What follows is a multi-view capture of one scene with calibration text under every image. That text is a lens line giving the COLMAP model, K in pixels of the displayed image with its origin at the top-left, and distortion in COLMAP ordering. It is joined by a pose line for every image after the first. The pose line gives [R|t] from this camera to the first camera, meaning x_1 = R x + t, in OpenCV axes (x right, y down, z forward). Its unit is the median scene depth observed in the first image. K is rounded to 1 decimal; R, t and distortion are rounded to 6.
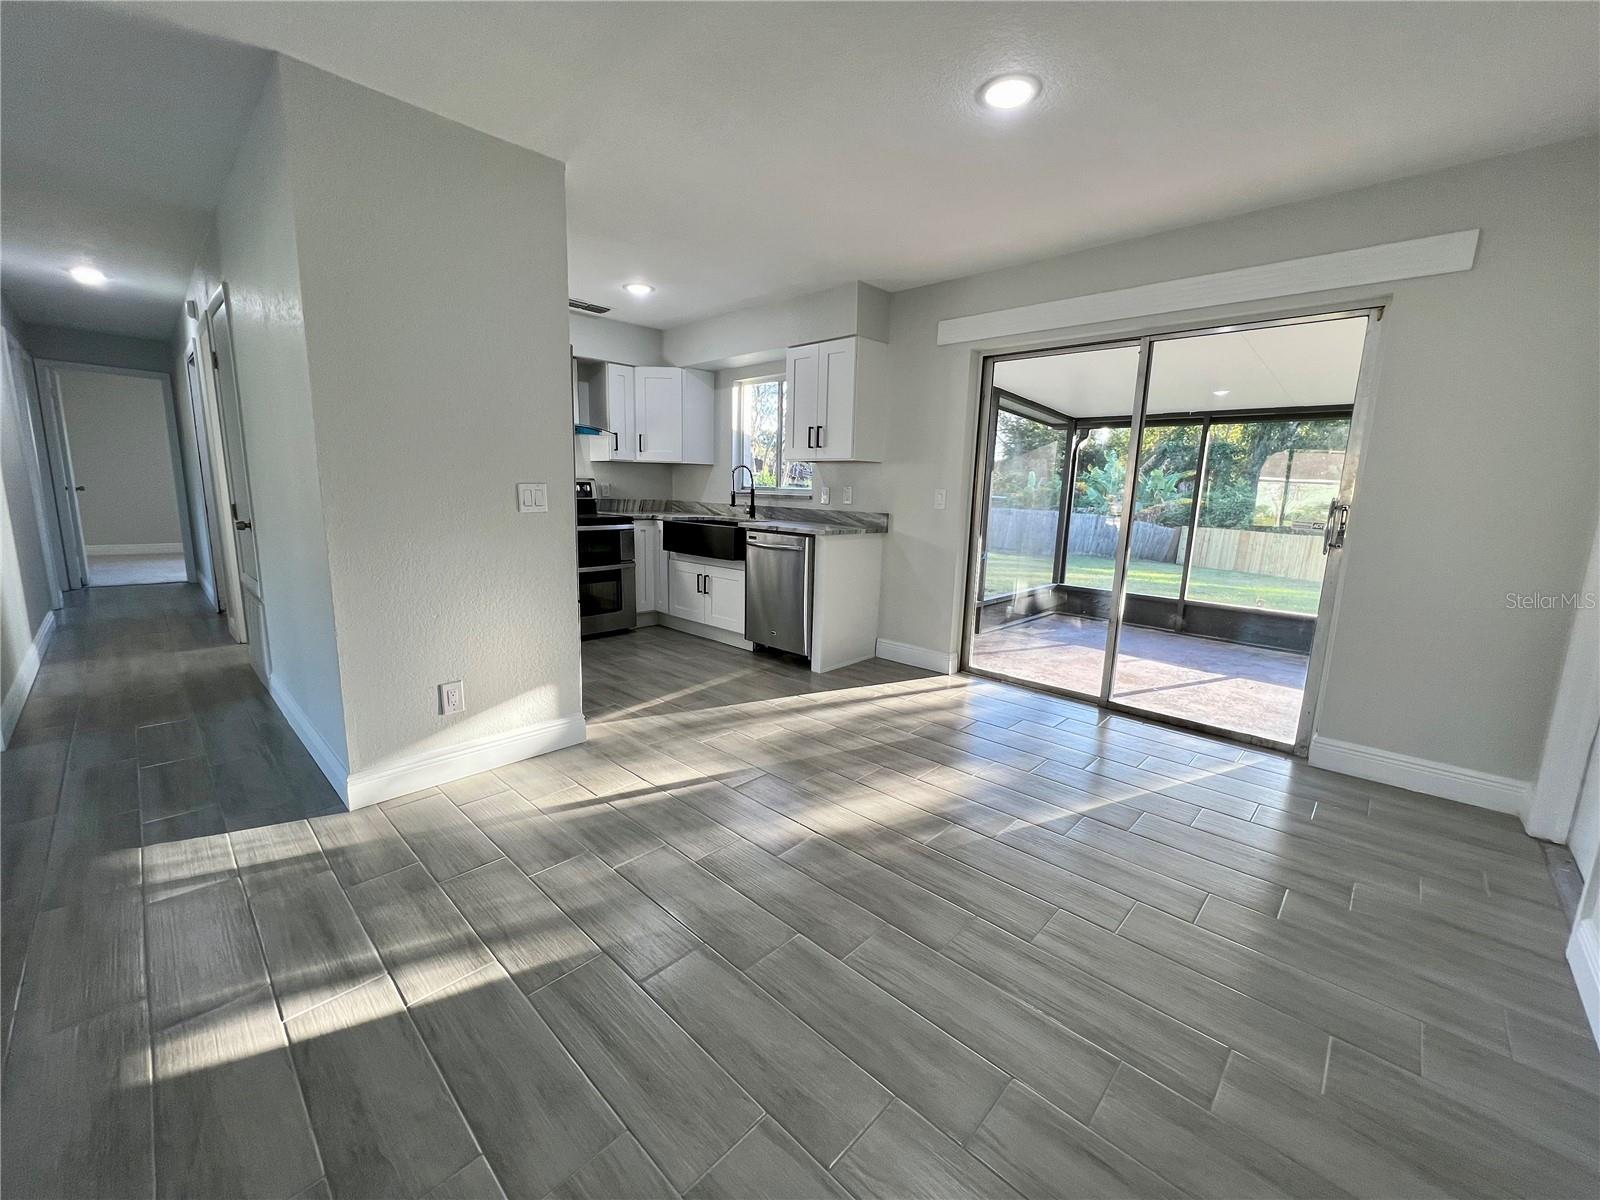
lens RADIAL K [[639.2, 0, 801.0], [0, 639.2, 599.9], [0, 0, 1]] dist [-0.005128, 0.000576]
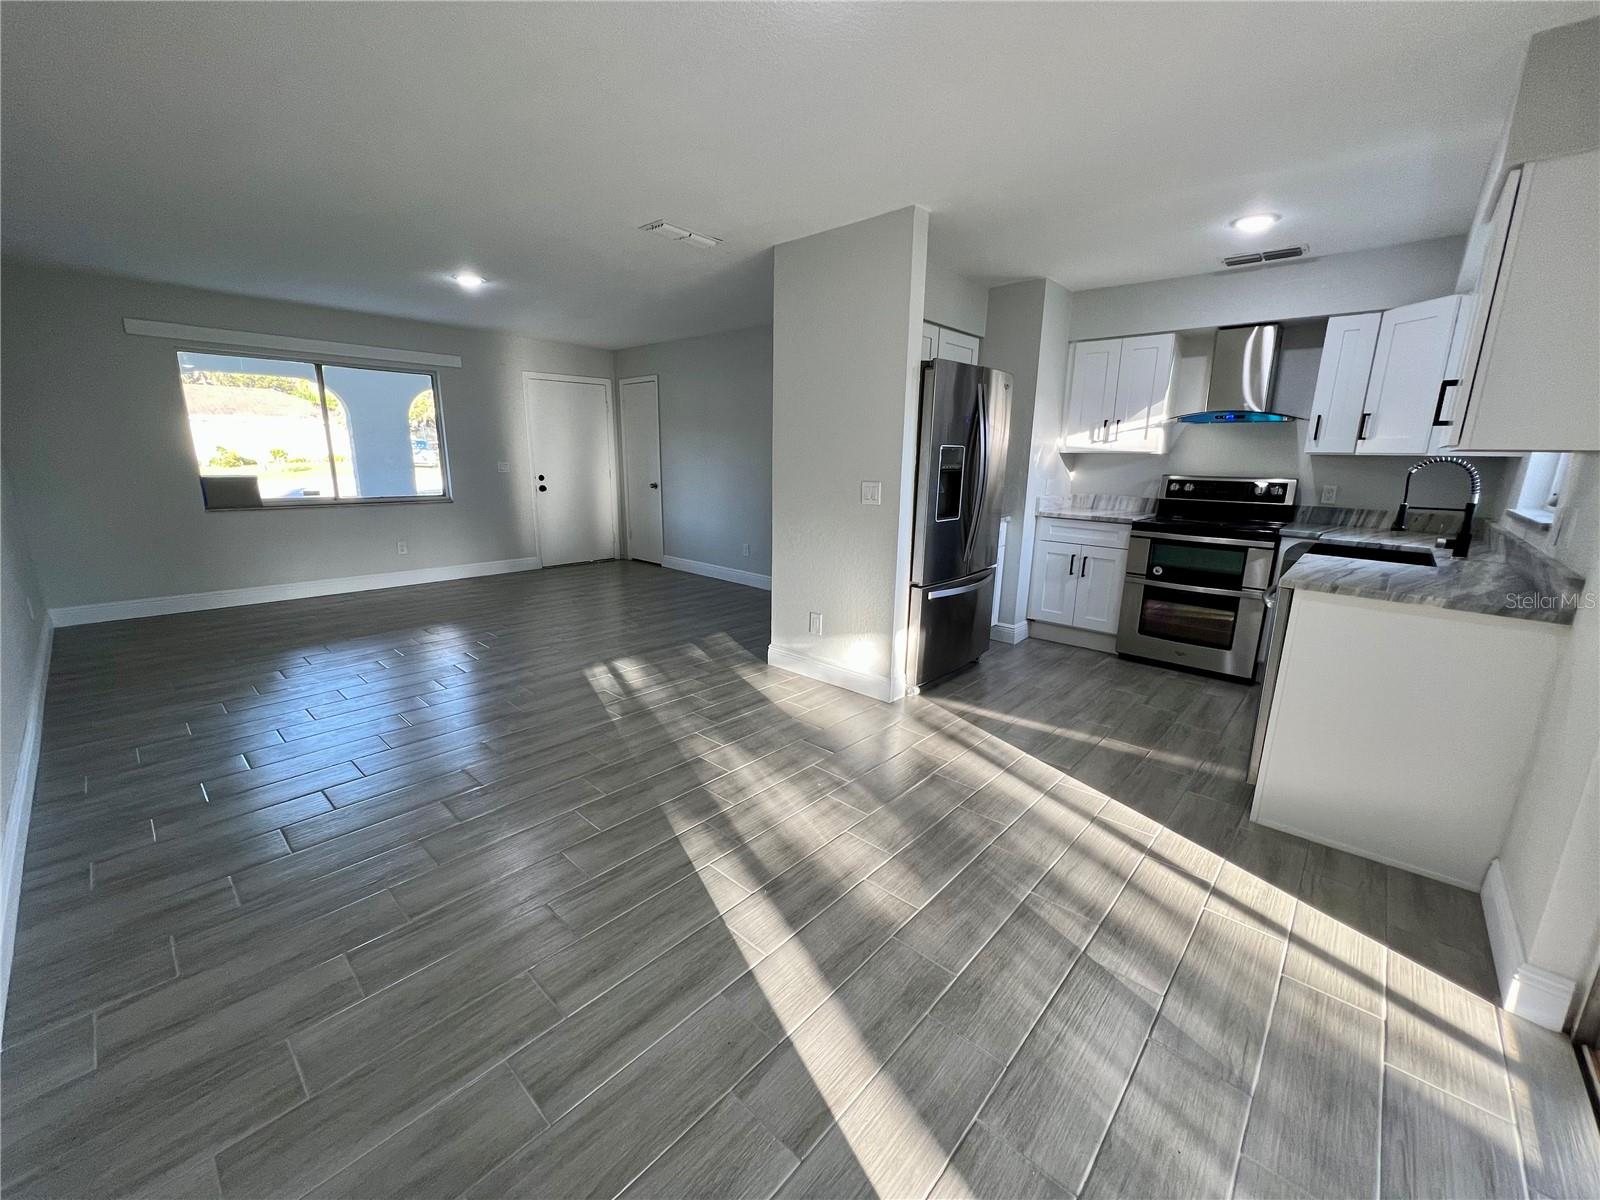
lens RADIAL K [[639.2, 0, 788.7], [0, 639.2, 597.2], [0, 0, 1]] dist [-0.005128, 0.000576]
pose [[0.012840, 0.201016, -0.979504, 0.529451], [-0.191149, 0.962012, 0.194921, -0.108169], [0.981477, 0.184728, 0.050776, 0.496973]]
